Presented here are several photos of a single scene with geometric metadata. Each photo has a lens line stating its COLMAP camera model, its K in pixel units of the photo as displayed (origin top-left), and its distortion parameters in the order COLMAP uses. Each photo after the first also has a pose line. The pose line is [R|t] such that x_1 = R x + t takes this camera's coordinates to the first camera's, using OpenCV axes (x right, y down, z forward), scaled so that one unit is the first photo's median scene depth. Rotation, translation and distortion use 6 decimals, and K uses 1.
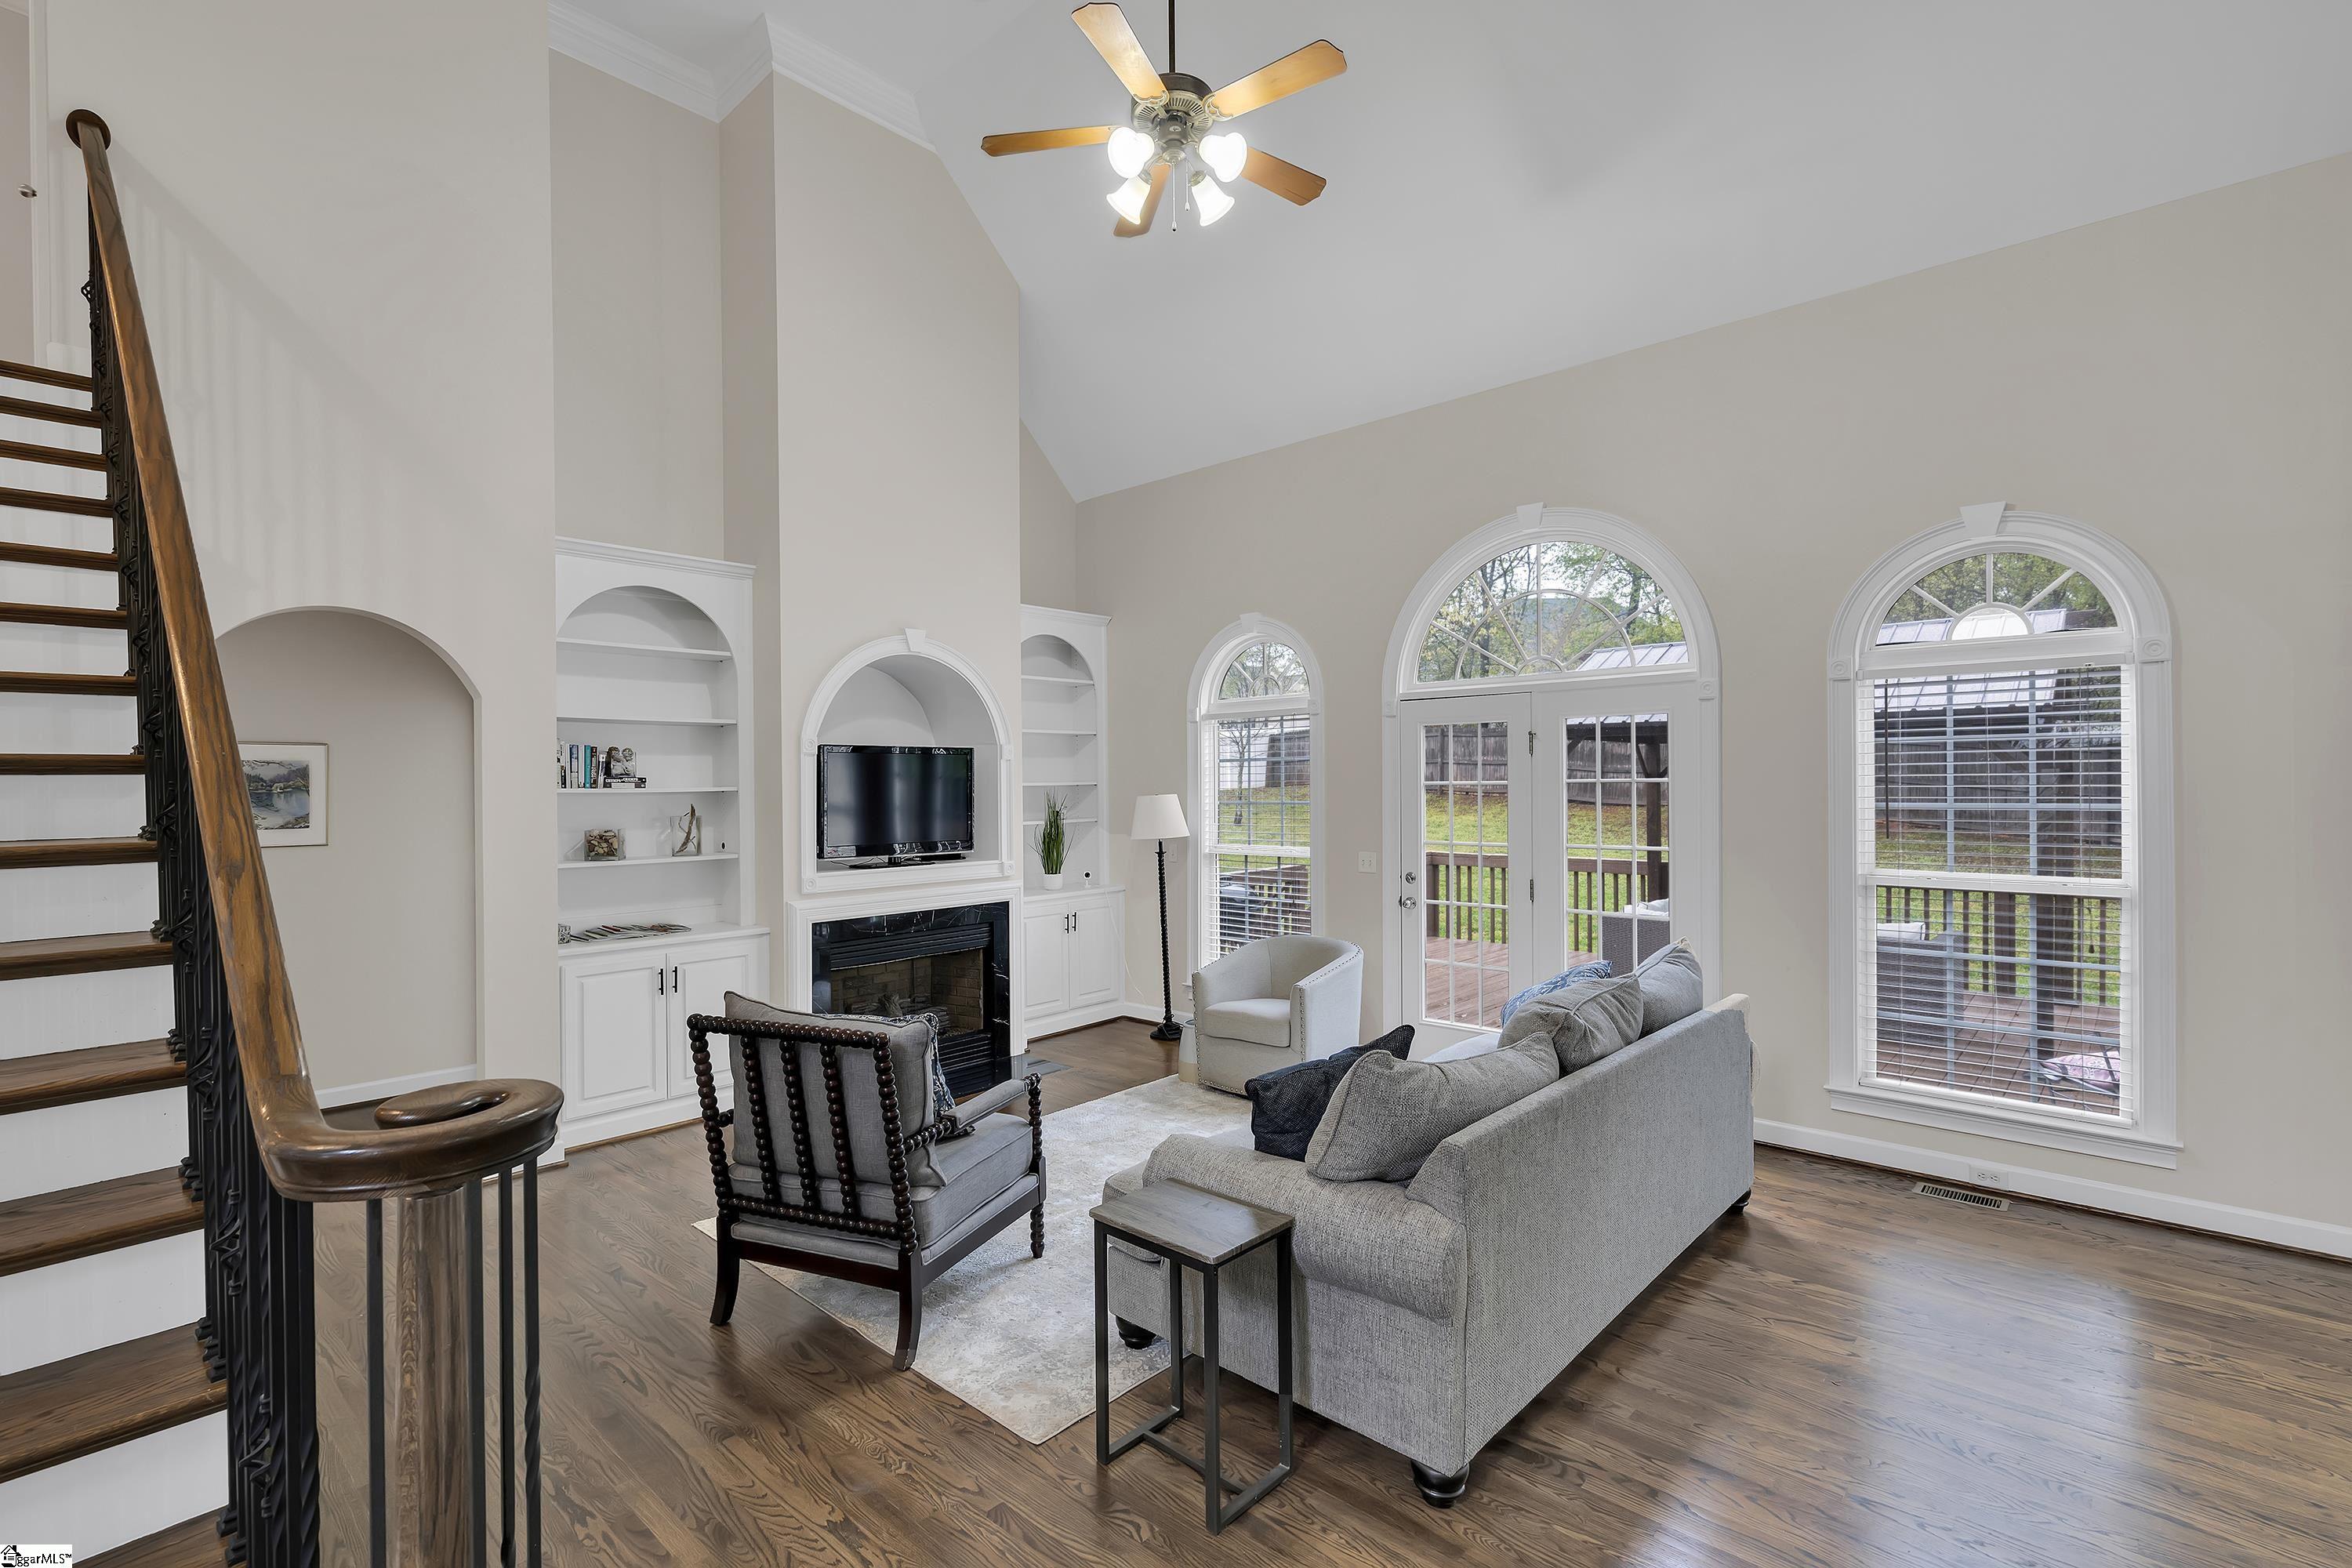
lens RADIAL K [[1080.5, 0, 1113.9], [0, 1080.5, 772.5], [0, 0, 1]] dist [0.002140, -0.000194]
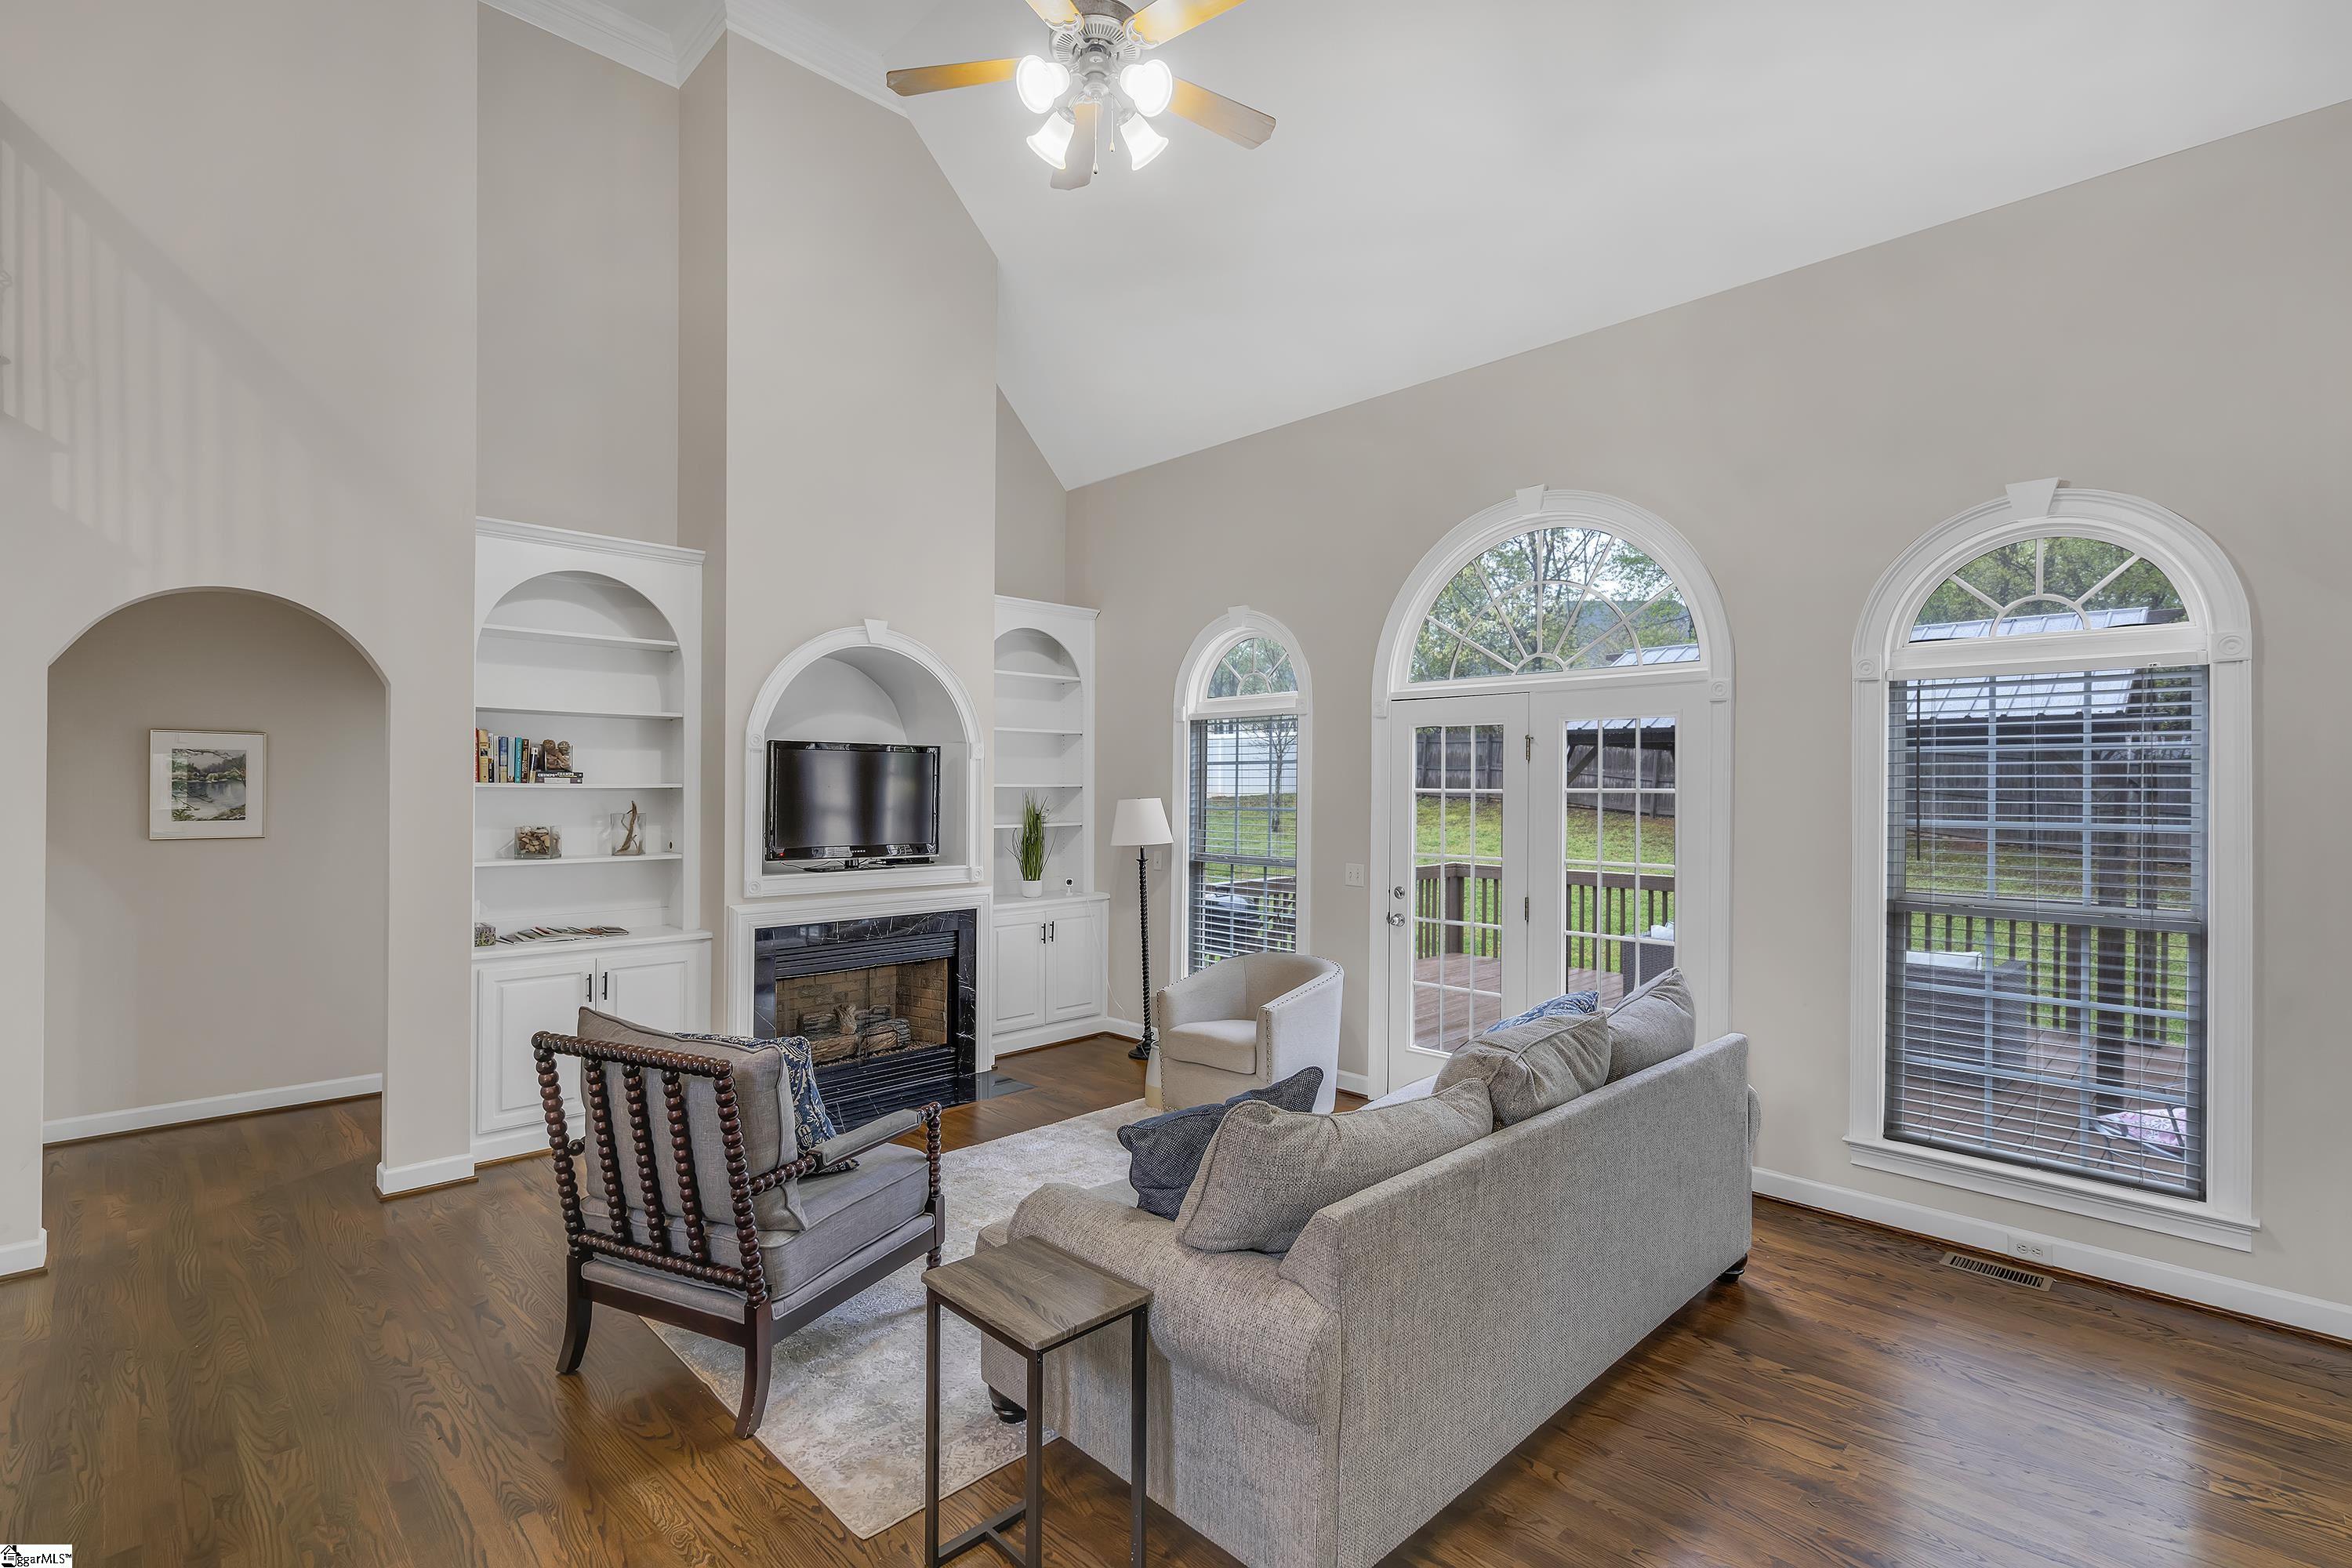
lens RADIAL K [[1080.5, 0, 1129.6], [0, 1080.5, 773.1], [0, 0, 1]] dist [0.002140, -0.000194]
pose [[0.998757, 0.013569, -0.047955, 0.121849], [-0.013699, 0.999903, -0.002383, 0.001024], [0.047918, 0.003037, 0.998847, 0.092814]]
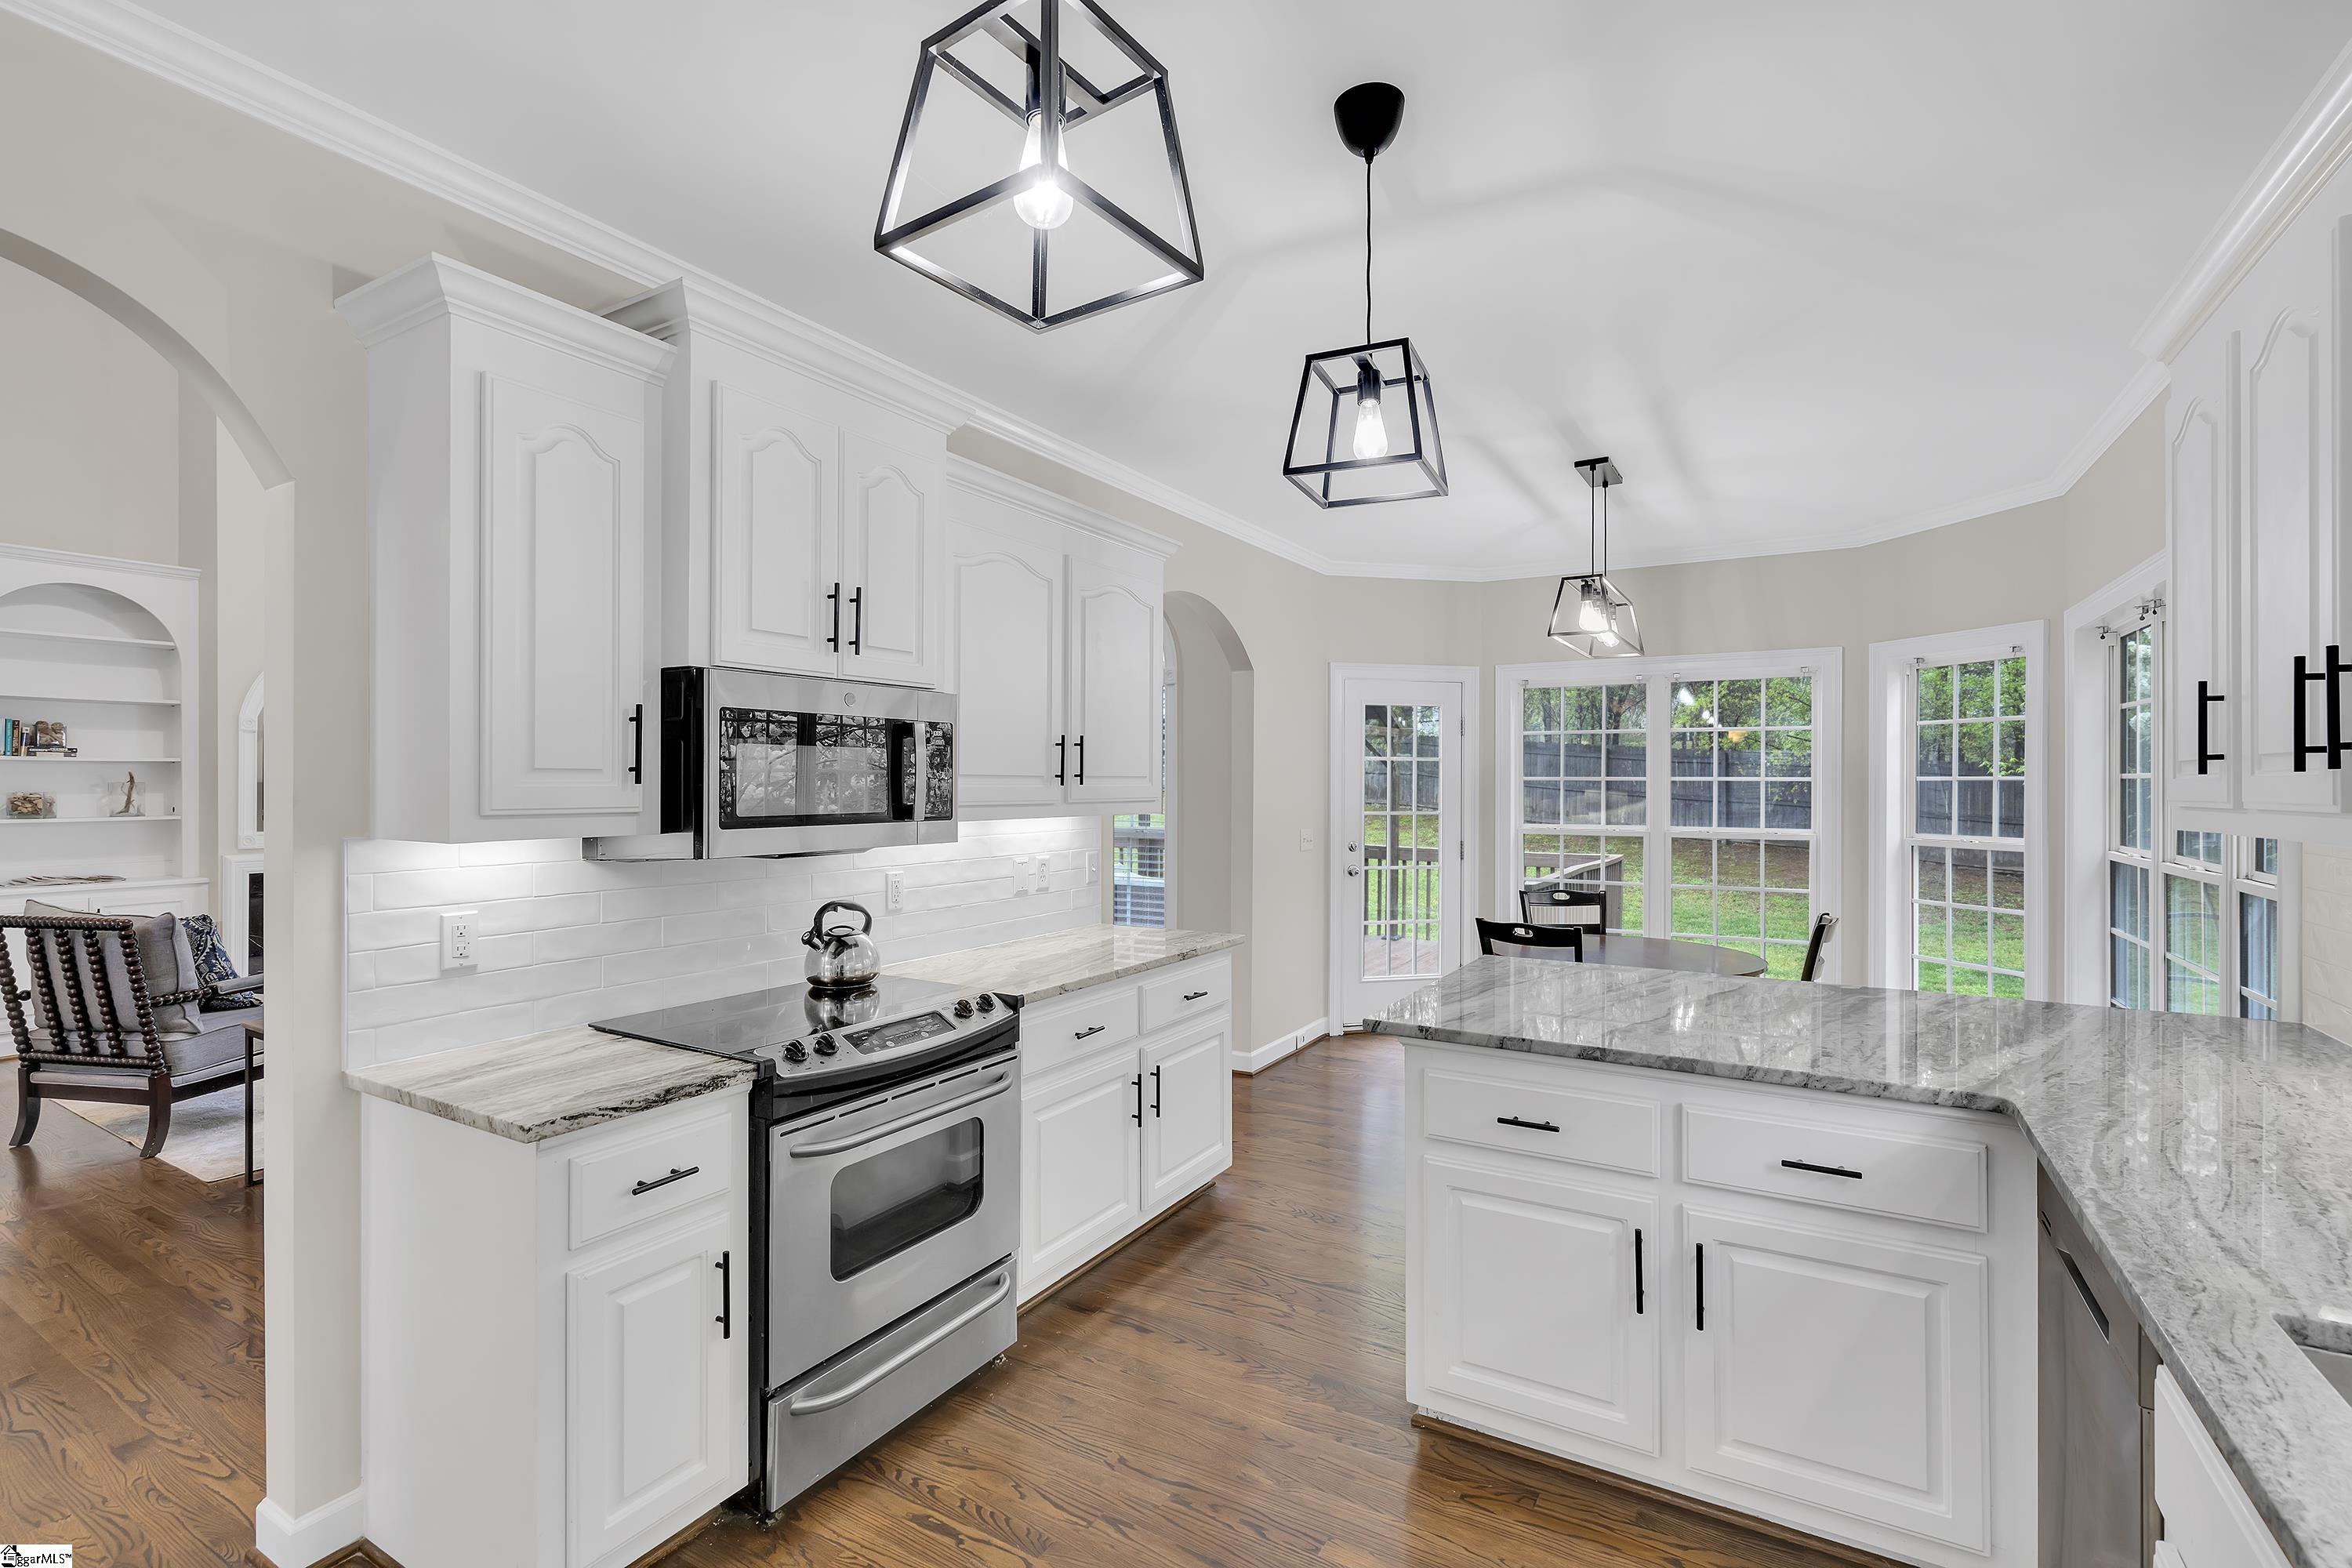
lens RADIAL K [[1080.5, 0, 1161.8], [0, 1080.5, 787.8], [0, 0, 1]] dist [0.002140, -0.000194]
pose [[0.979895, 0.009150, 0.199305, 0.626626], [-0.010908, 0.999911, 0.007722, 0.033489], [-0.199217, -0.009741, 0.979907, -0.493037]]
